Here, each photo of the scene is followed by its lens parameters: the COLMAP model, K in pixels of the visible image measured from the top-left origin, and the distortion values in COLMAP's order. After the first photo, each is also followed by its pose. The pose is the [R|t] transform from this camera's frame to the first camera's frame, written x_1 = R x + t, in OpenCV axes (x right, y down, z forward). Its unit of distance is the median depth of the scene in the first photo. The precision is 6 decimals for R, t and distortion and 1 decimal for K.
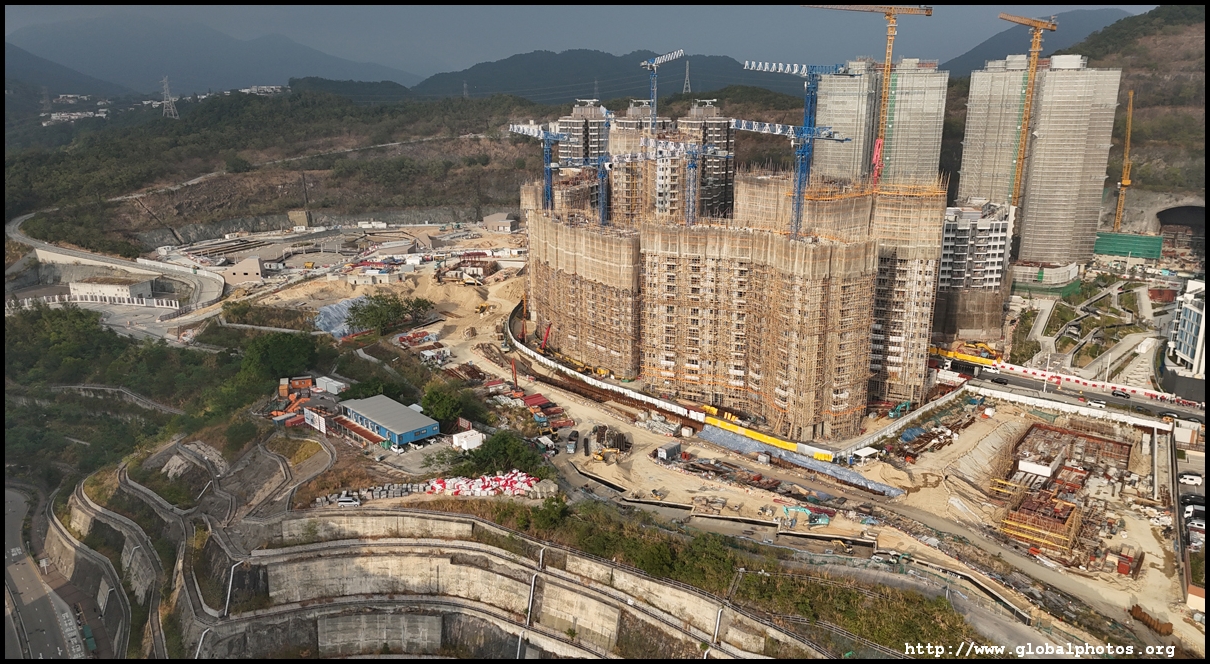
lens RADIAL K [[900.4, 0, 602.2], [0, 900.4, 333.2], [0, 0, 1]] dist [0.094936, -0.105124]
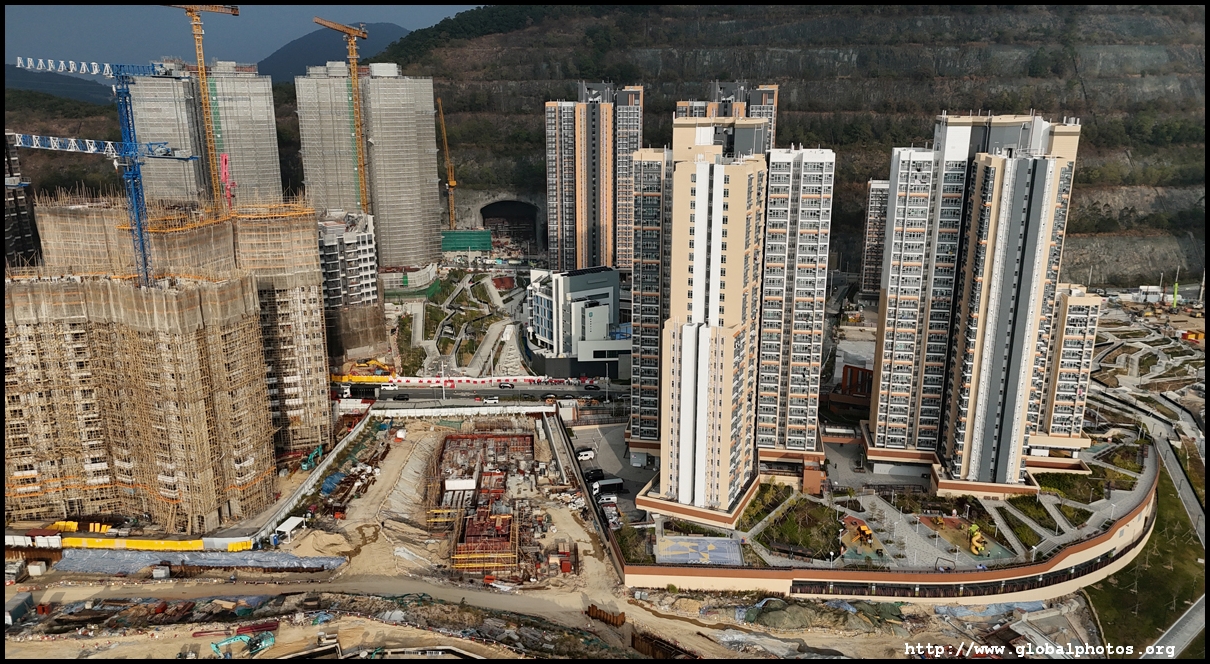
lens RADIAL K [[900.4, 0, 602.2], [0, 900.4, 333.2], [0, 0, 1]] dist [0.094936, -0.105124]
pose [[0.760970, -0.171341, 0.625753, 0.009583], [0.175090, 0.982946, 0.056221, -0.035407], [-0.624715, 0.066781, 0.777992, 0.129359]]
